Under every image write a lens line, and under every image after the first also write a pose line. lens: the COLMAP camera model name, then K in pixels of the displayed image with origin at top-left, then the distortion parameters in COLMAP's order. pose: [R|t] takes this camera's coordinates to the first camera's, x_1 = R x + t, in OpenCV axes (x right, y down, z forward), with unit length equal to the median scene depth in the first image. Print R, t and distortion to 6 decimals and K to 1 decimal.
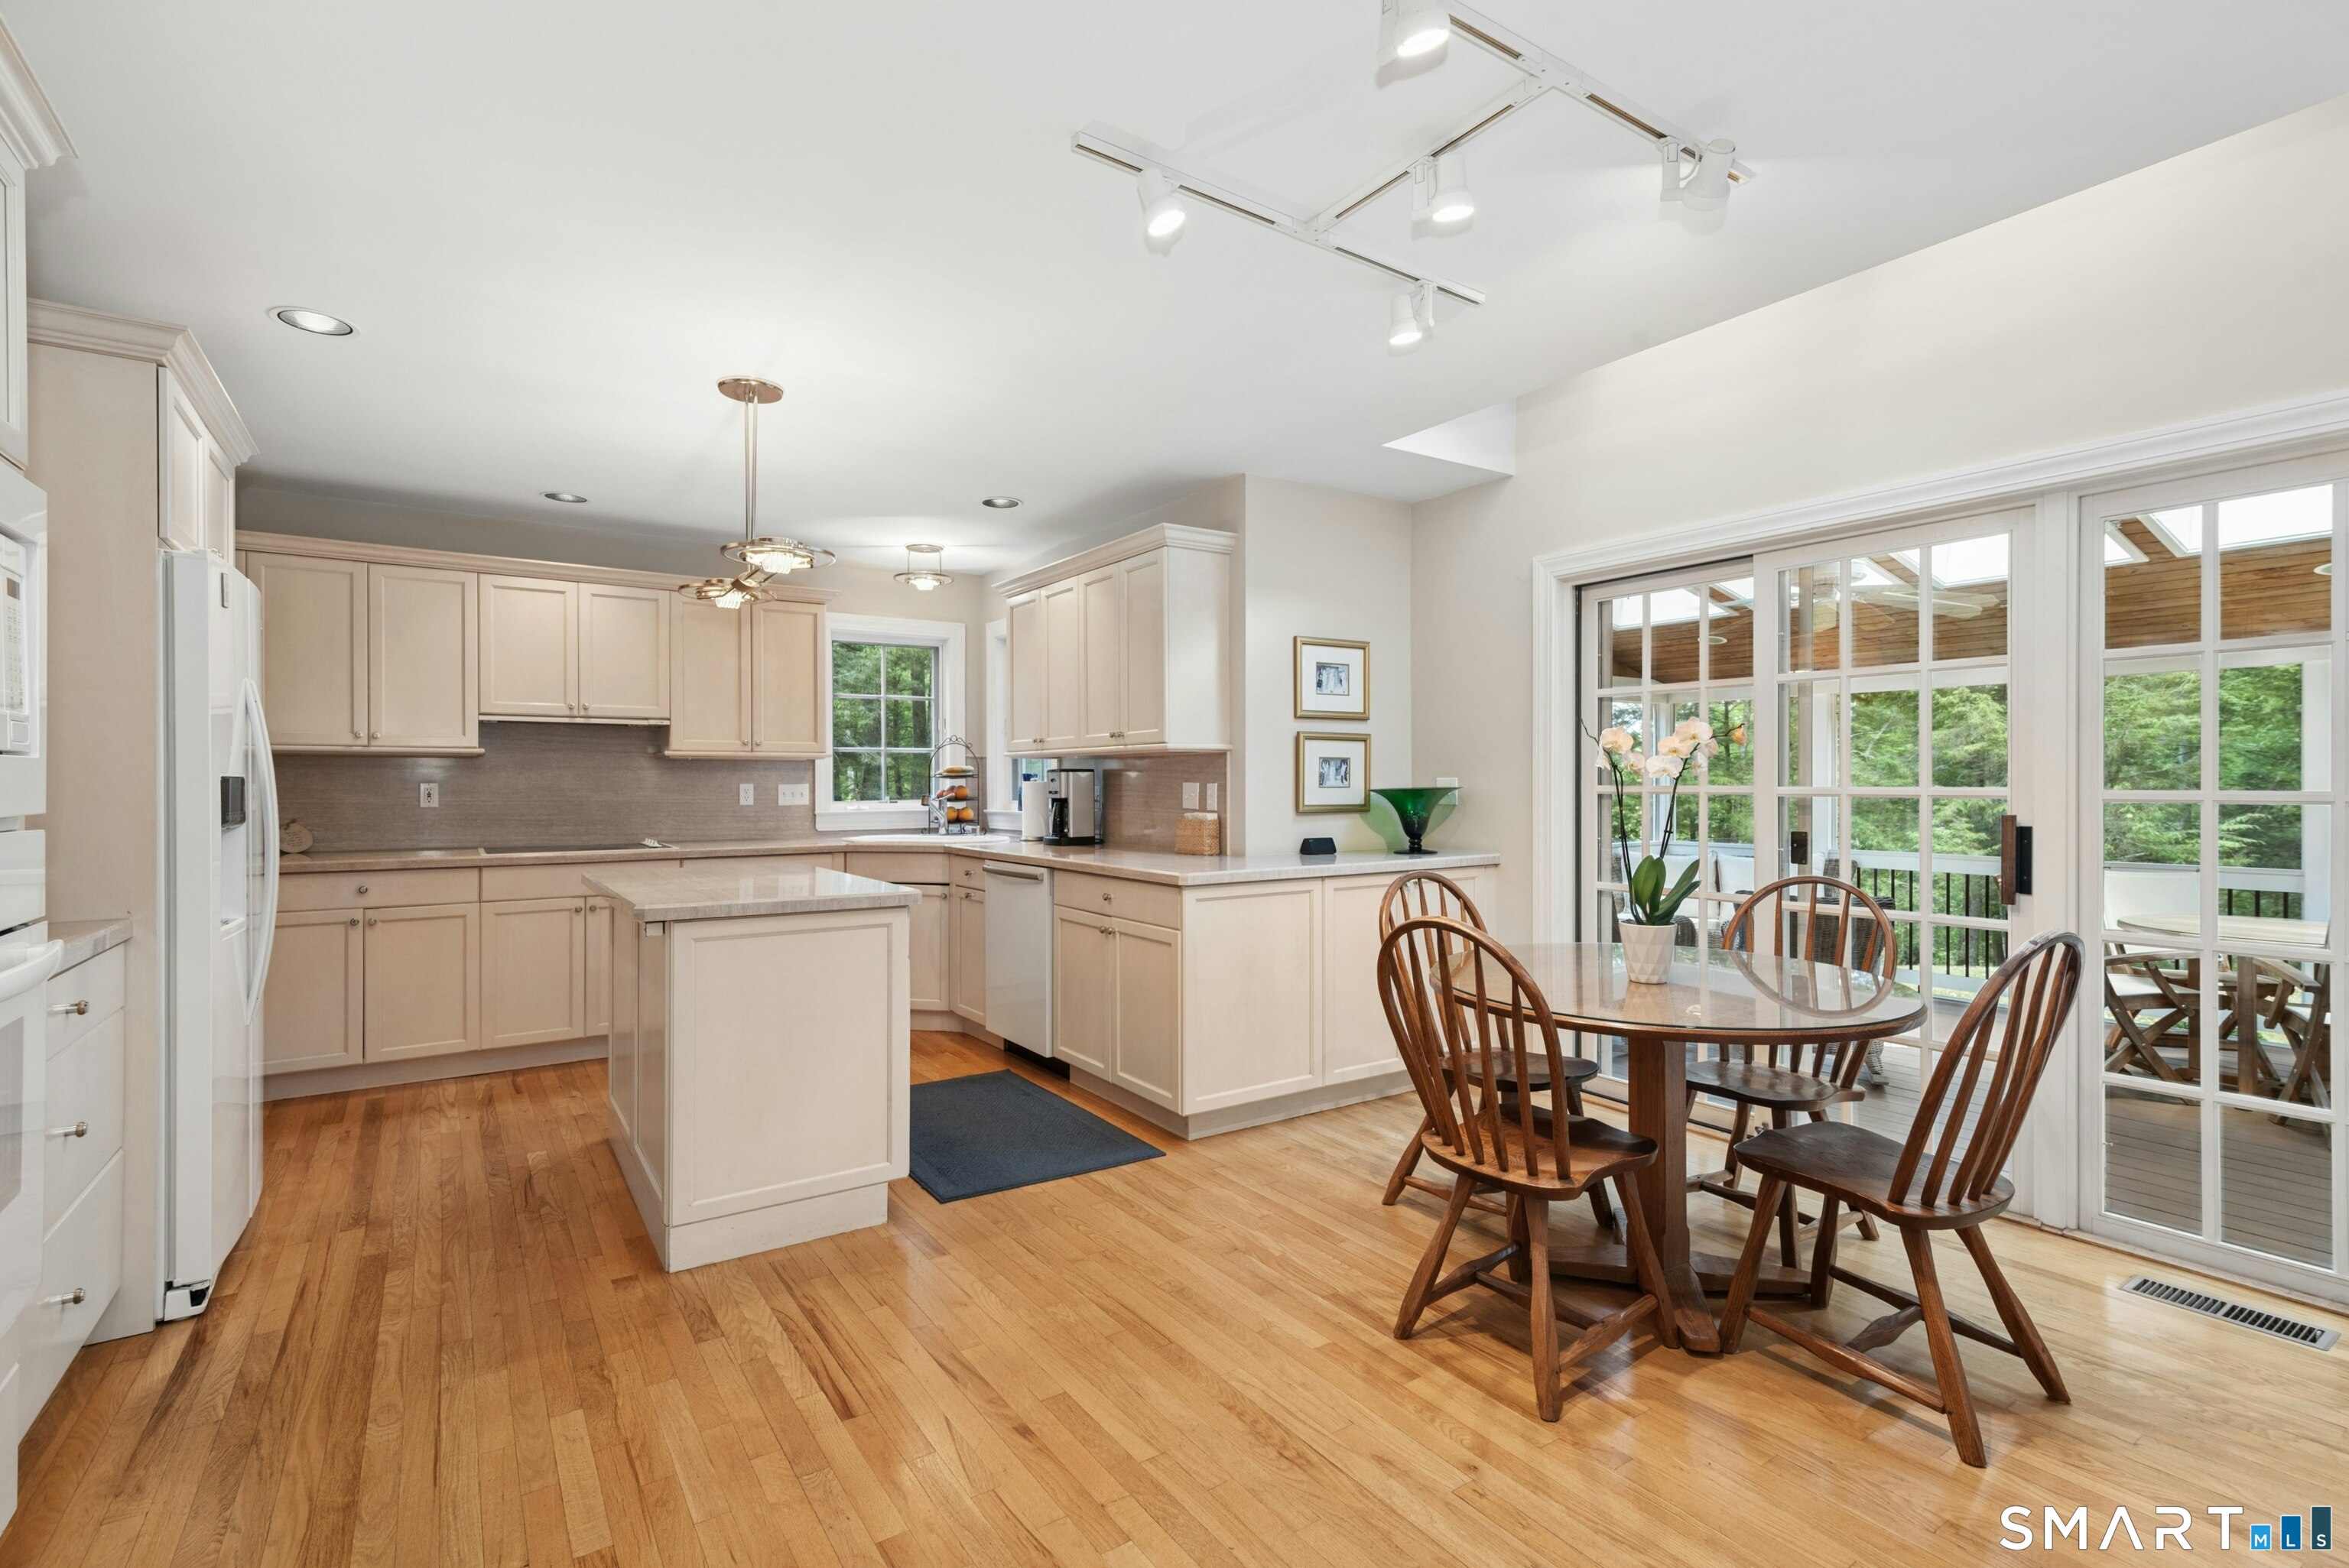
lens RADIAL K [[1069.3, 0, 1166.2], [0, 1069.3, 787.6], [0, 0, 1]] dist [0.003420, 0.000423]
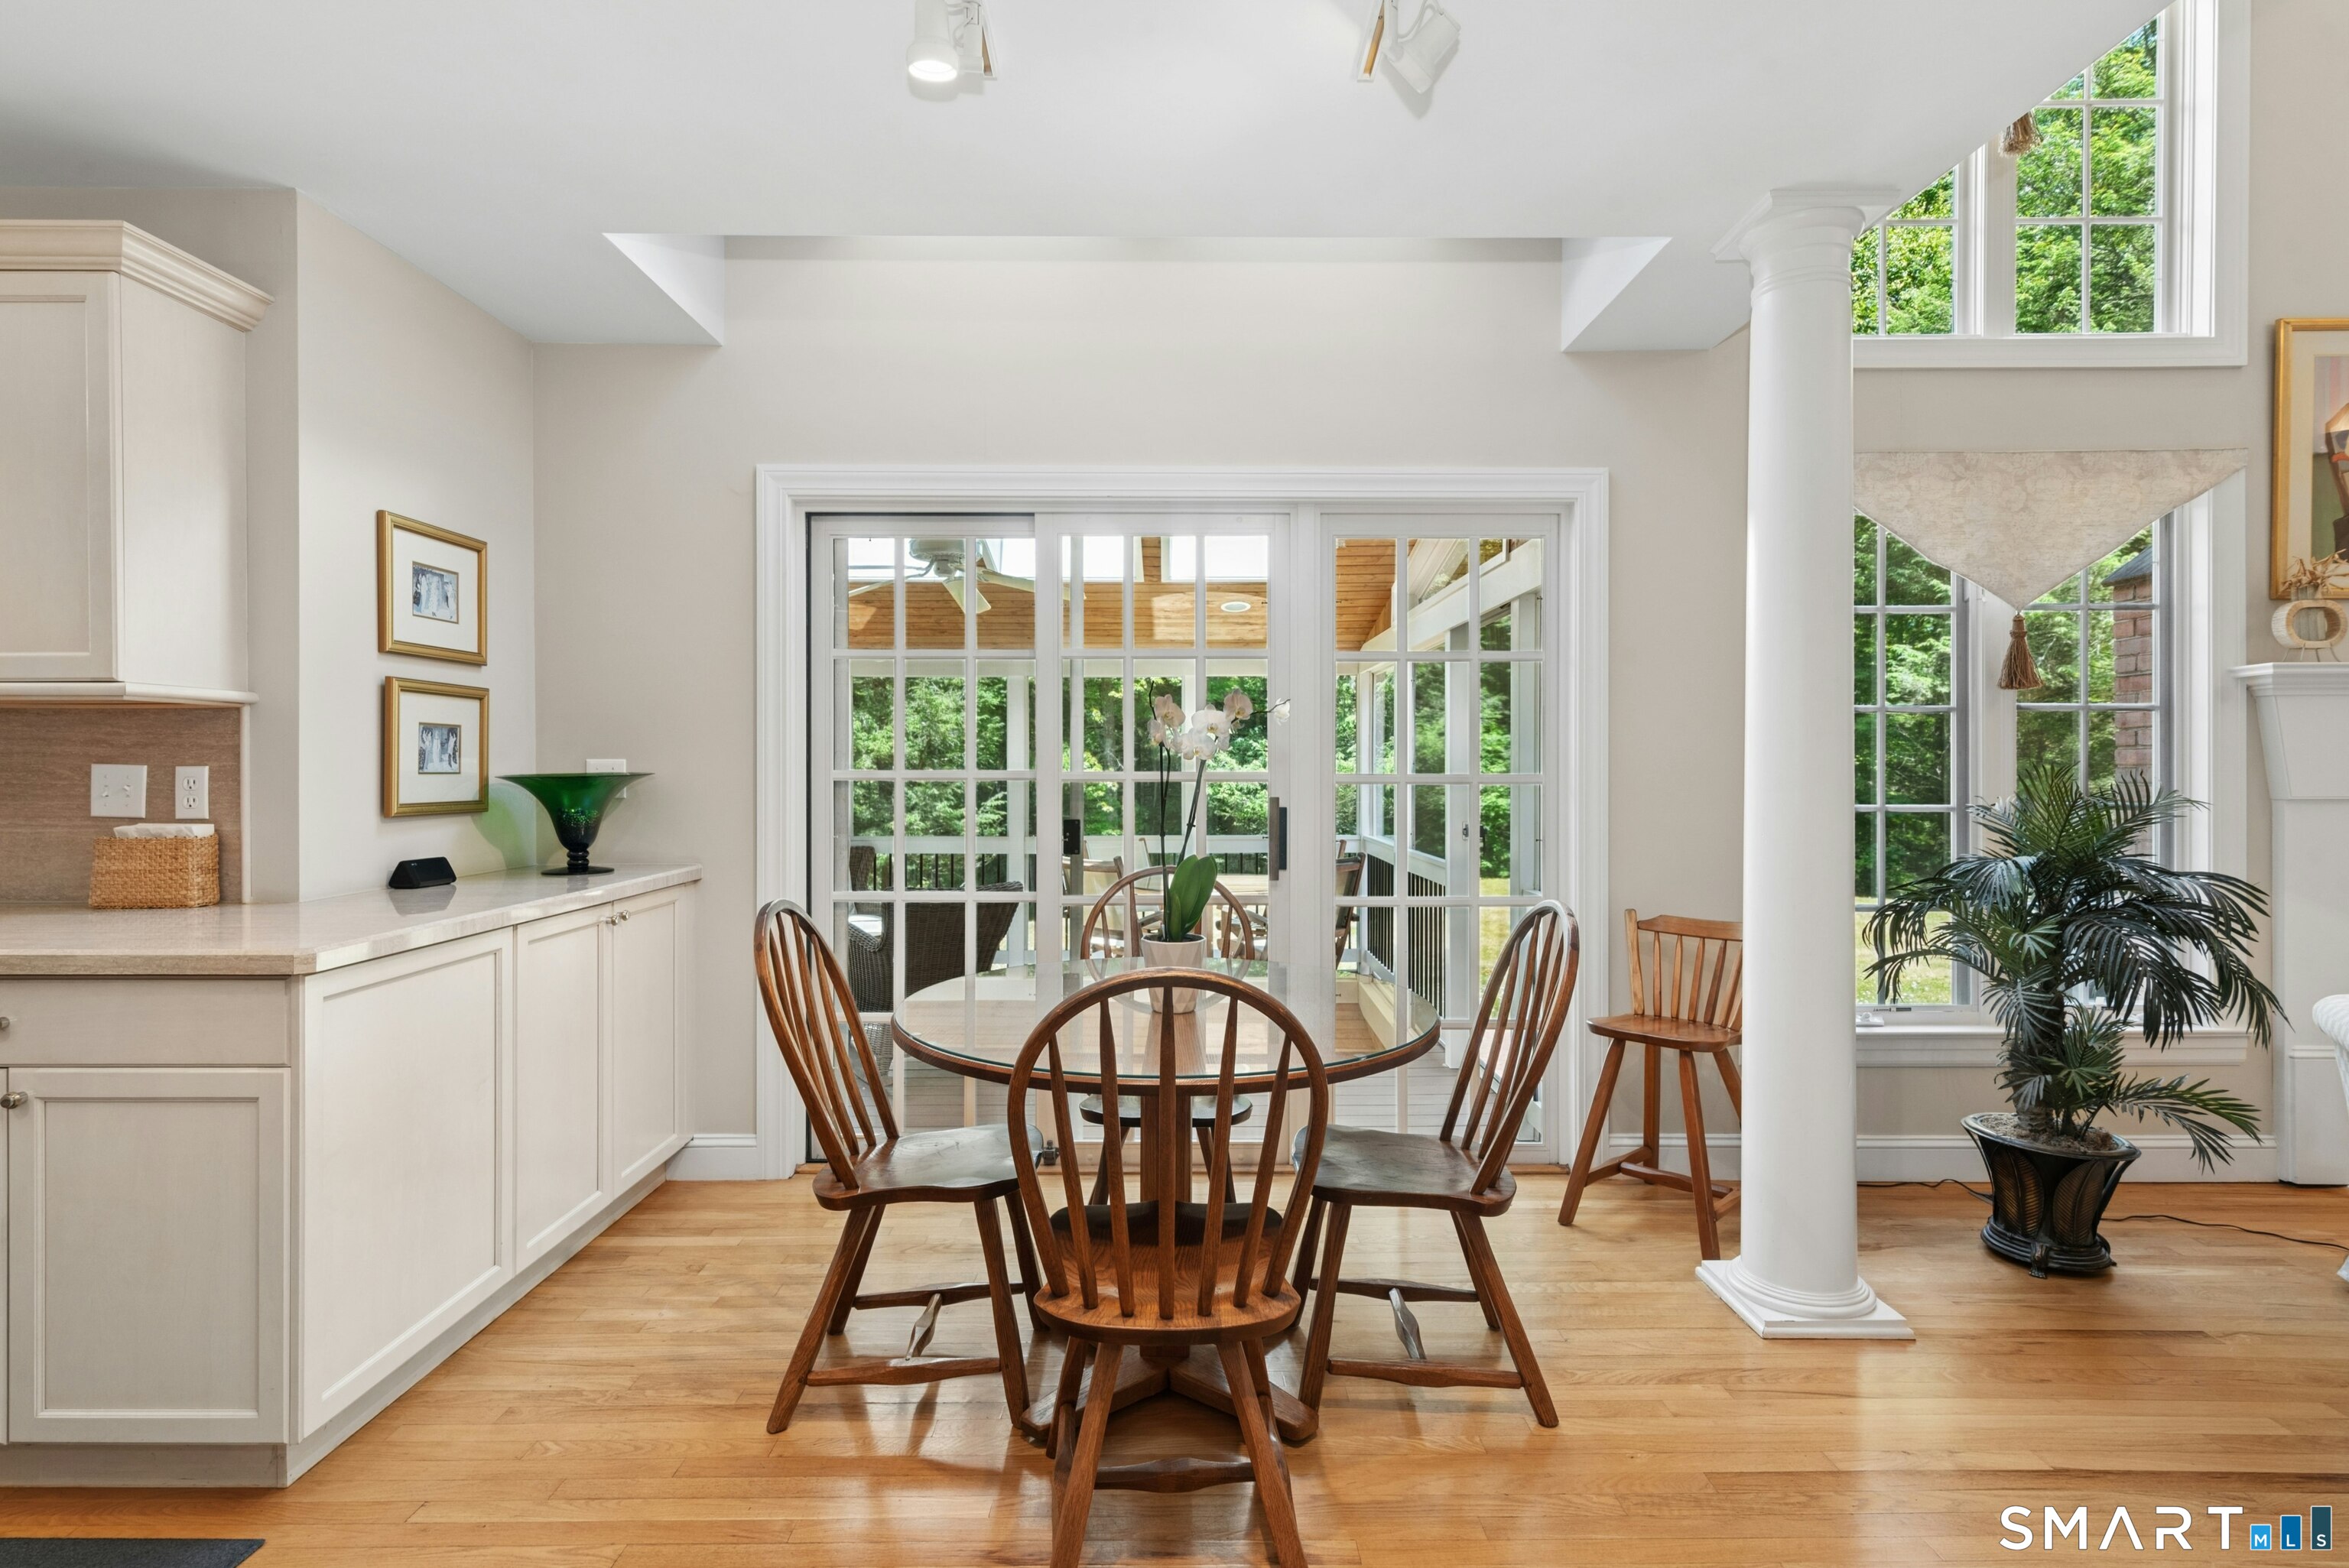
lens RADIAL K [[1181.4, 0, 1174.7], [0, 1181.4, 771.7], [0, 0, 1]] dist [0.013842, -0.001988]
pose [[0.552346, -0.001169, 0.833614, -0.176413], [0.001680, 0.999999, 0.000289, -0.000635], [-0.833613, 0.001241, 0.552347, 0.292236]]
